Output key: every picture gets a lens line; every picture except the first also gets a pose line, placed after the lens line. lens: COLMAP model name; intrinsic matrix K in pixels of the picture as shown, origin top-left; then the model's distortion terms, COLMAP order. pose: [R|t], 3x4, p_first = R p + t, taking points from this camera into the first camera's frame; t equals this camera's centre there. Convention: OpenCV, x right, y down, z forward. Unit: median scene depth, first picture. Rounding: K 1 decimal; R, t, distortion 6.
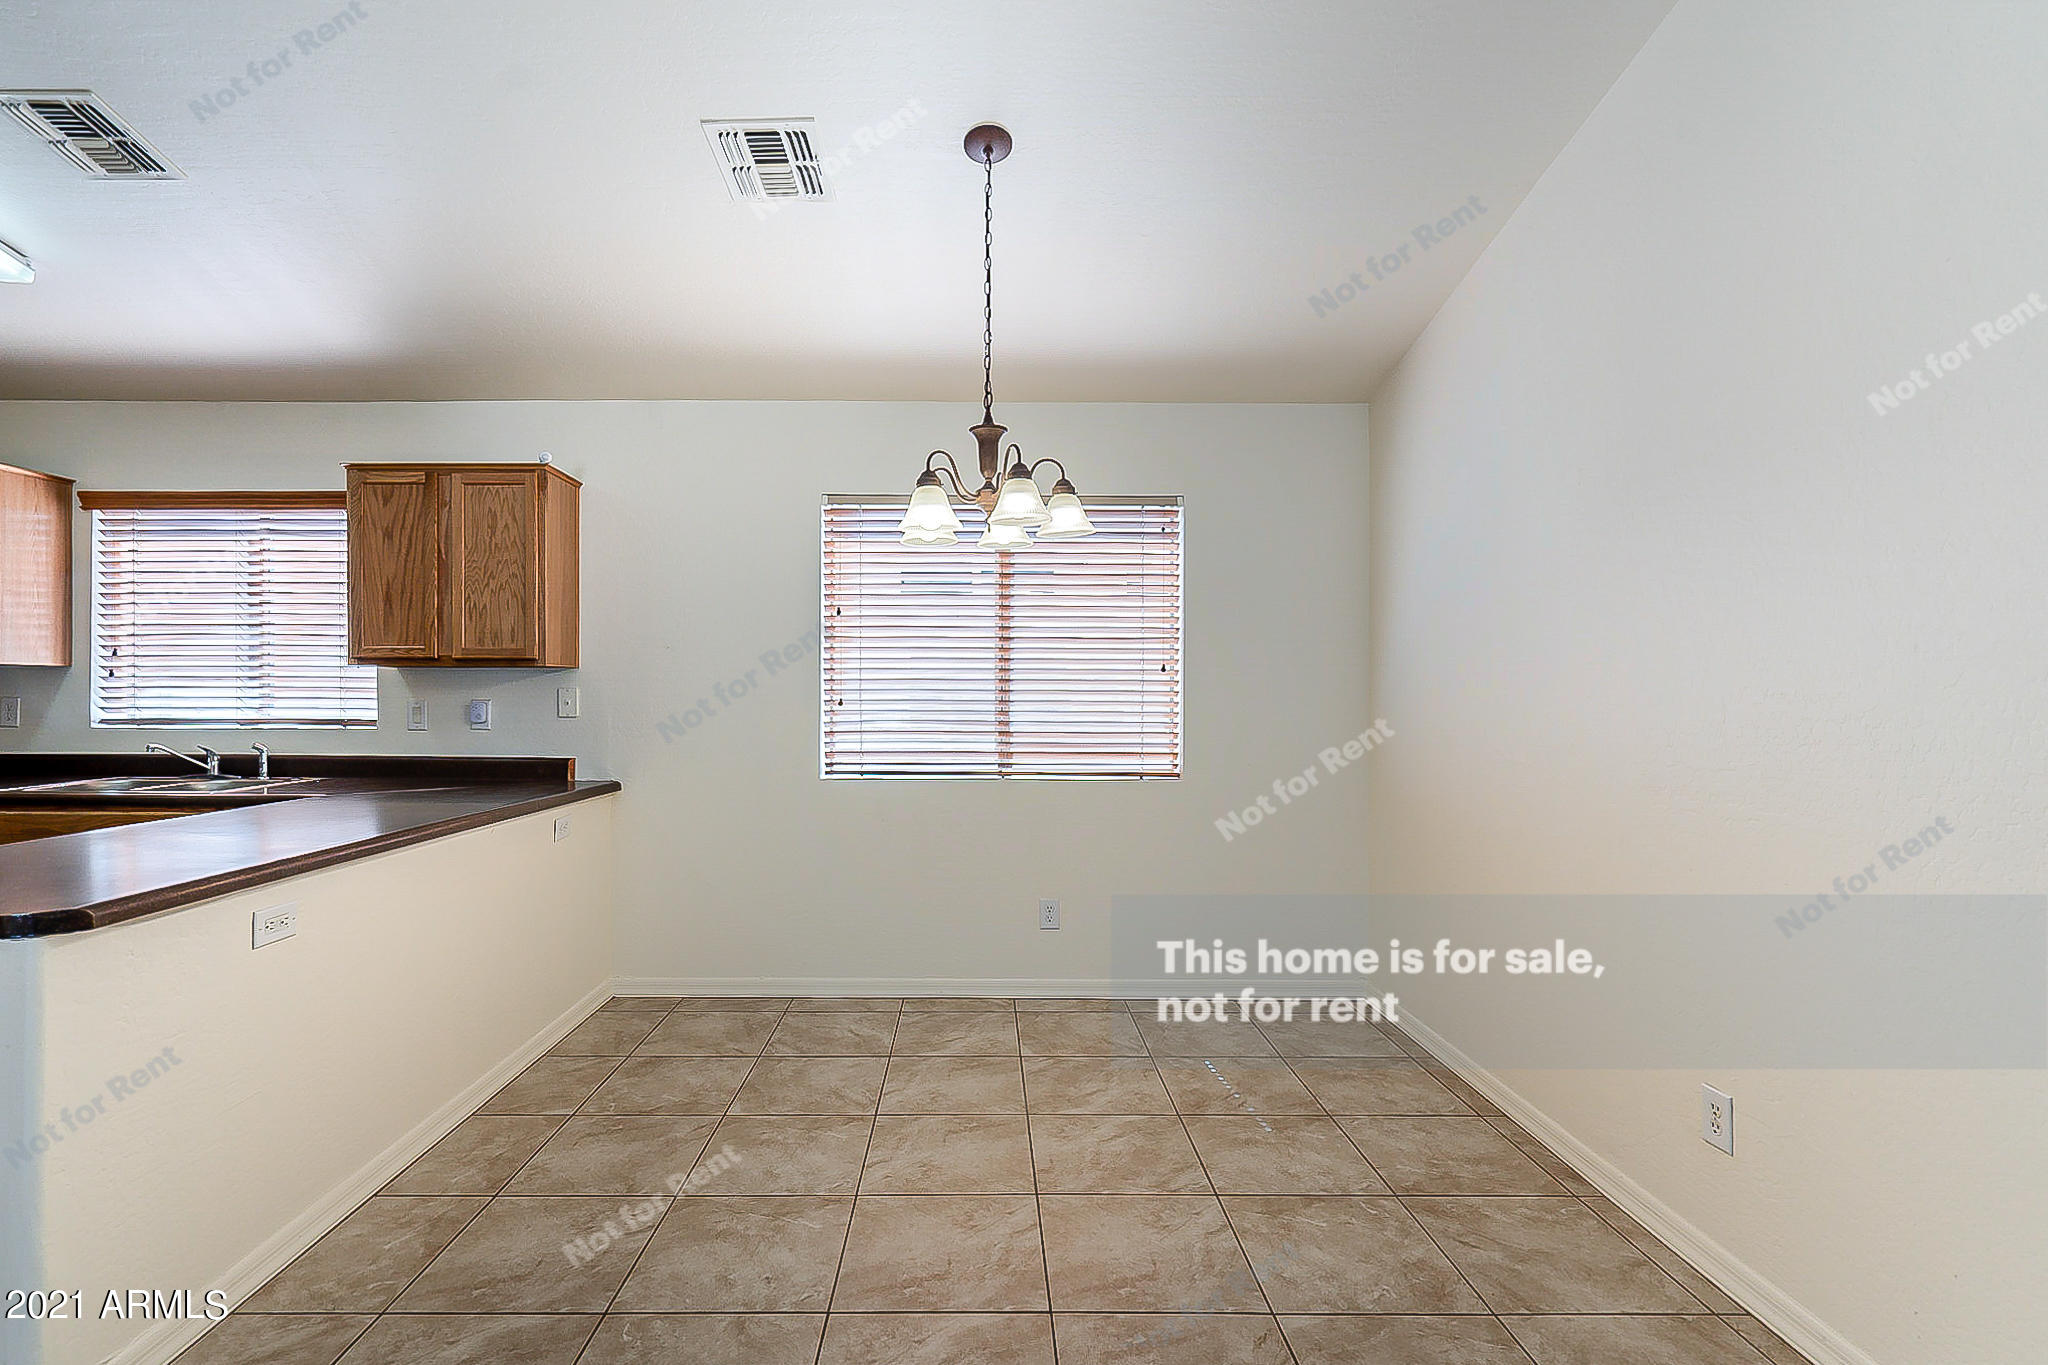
lens RADIAL K [[949.8, 0, 971.5], [0, 949.8, 700.2], [0, 0, 1]] dist [-0.000236, -0.000099]
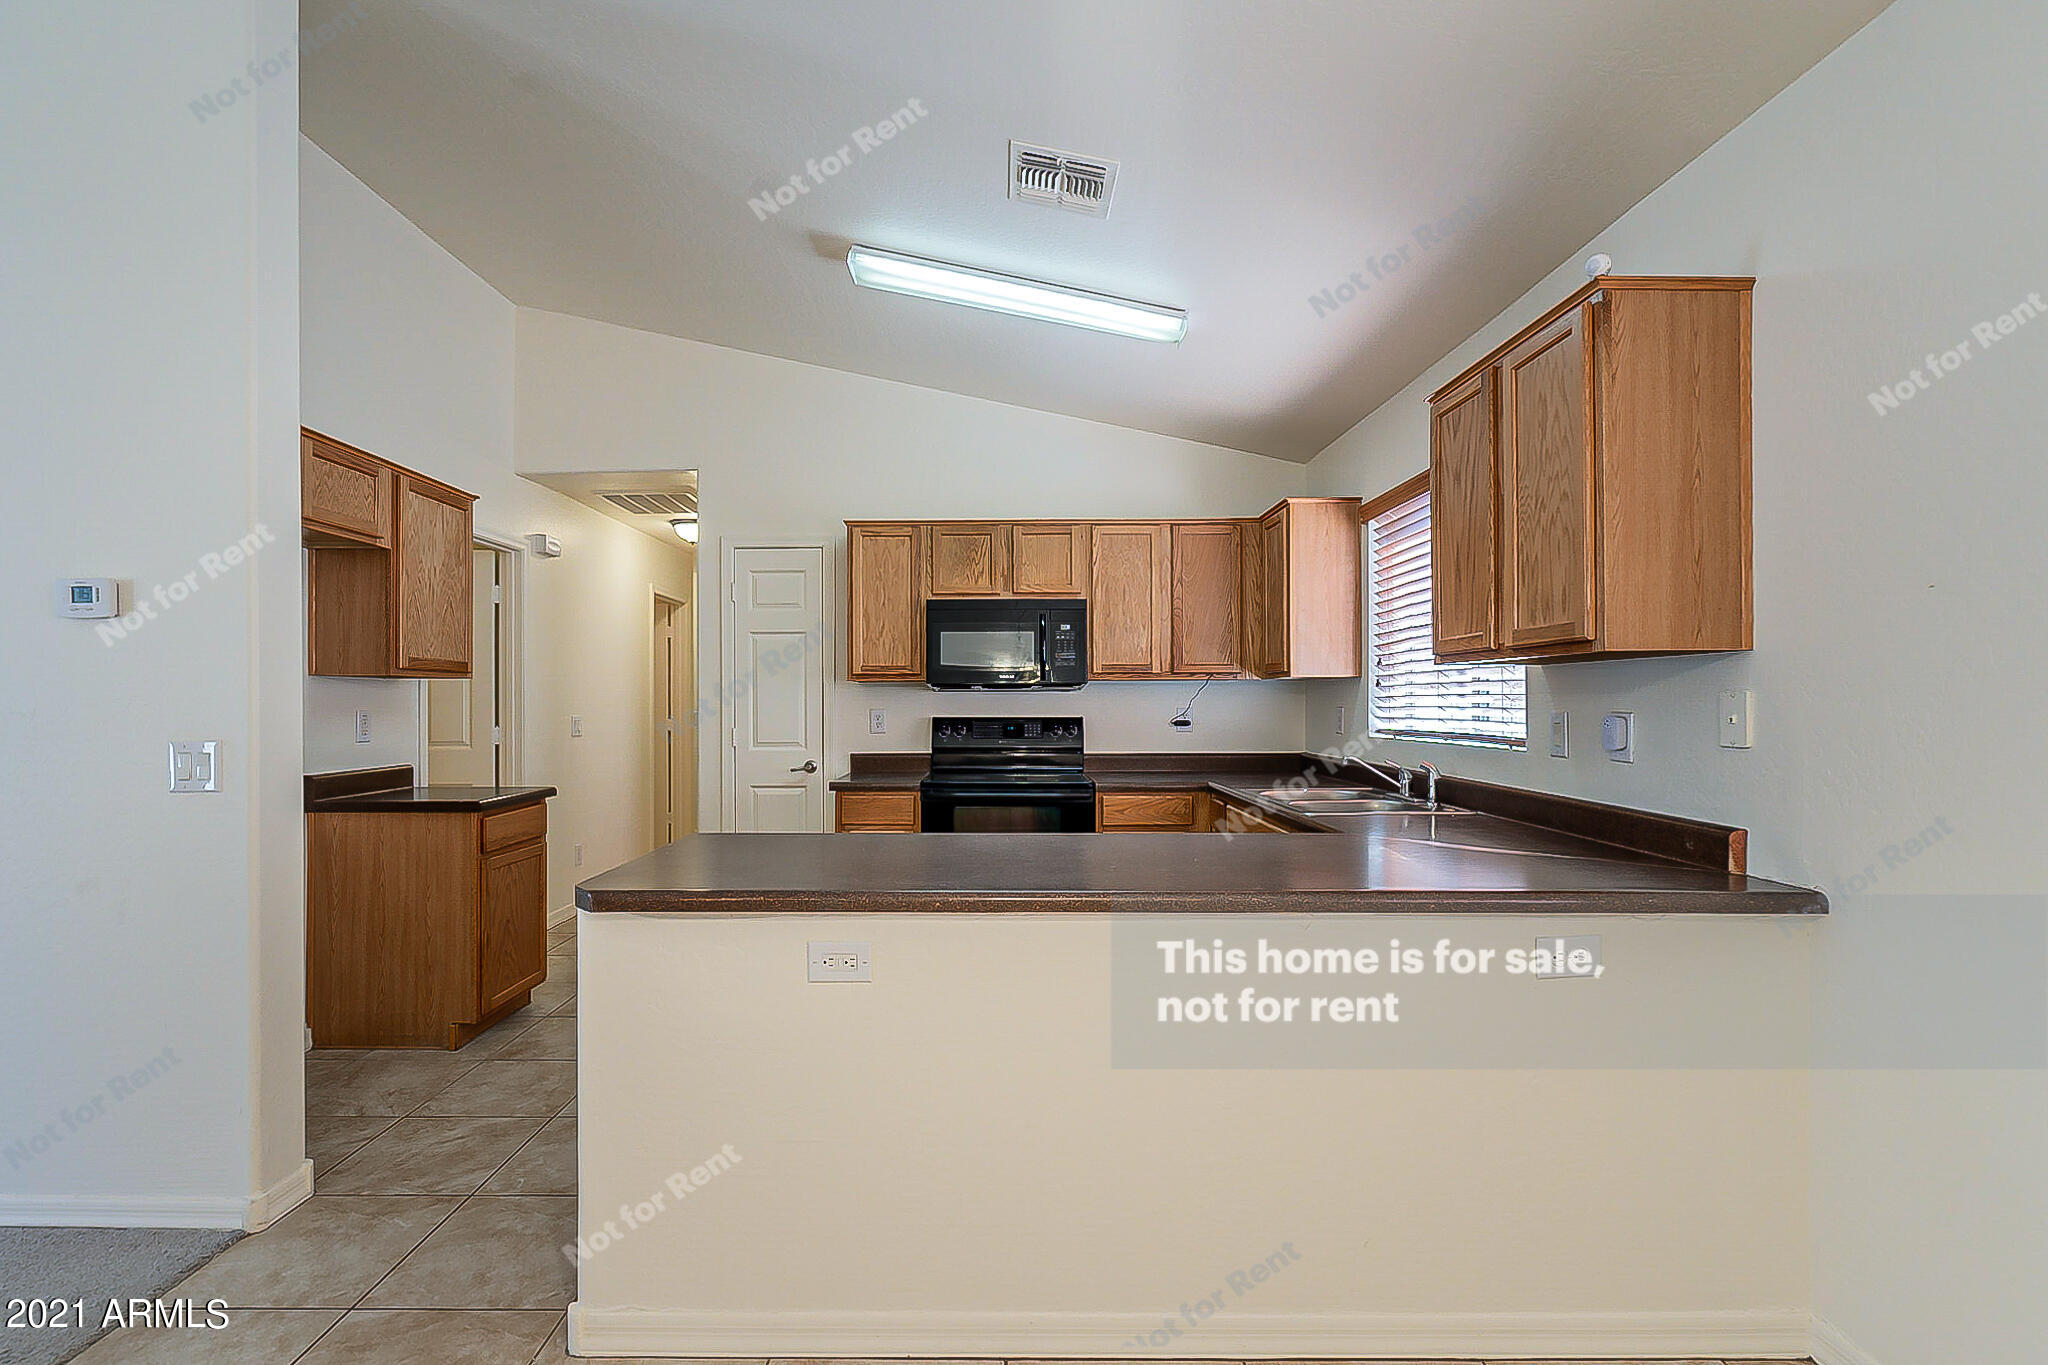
lens RADIAL K [[943.3, 0, 995.7], [0, 943.3, 701.0], [0, 0, 1]] dist [-0.005989, -0.000118]
pose [[0.002479, -0.004763, -0.999986, 0.082287], [-0.003330, 0.999983, -0.004771, -0.003101], [0.999991, 0.003342, 0.002463, 0.615432]]
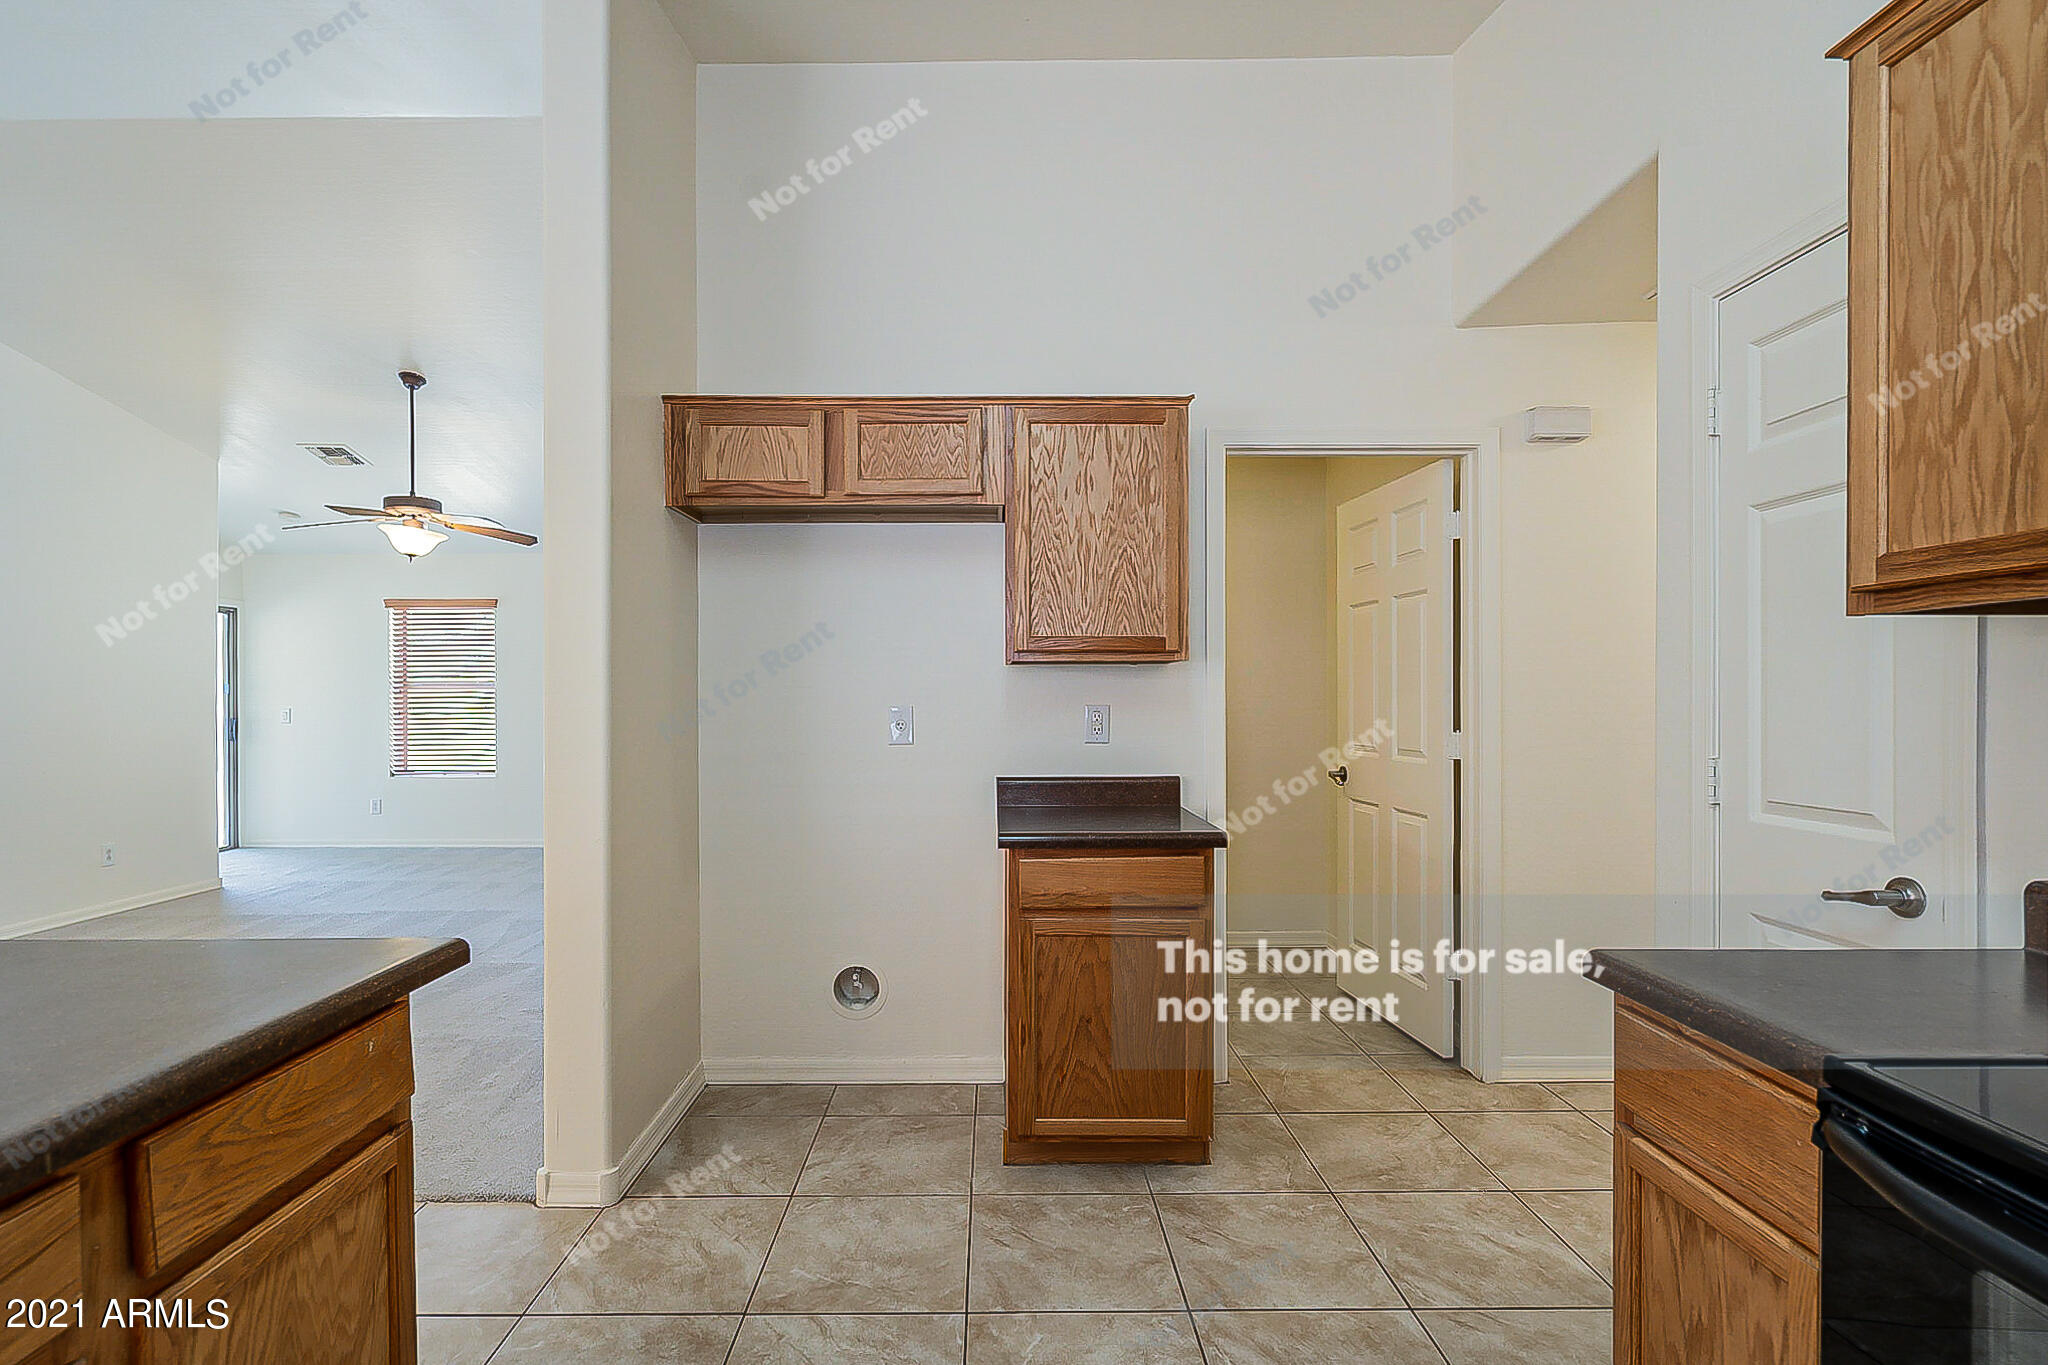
lens RADIAL K [[943.3, 0, 995.7], [0, 943.3, 701.0], [0, 0, 1]] dist [-0.005989, -0.000118]
pose [[-0.999998, -0.001096, -0.001542, -0.792667], [-0.001109, 0.999964, 0.008405, -0.005199], [0.001533, 0.008407, -0.999963, 0.763096]]
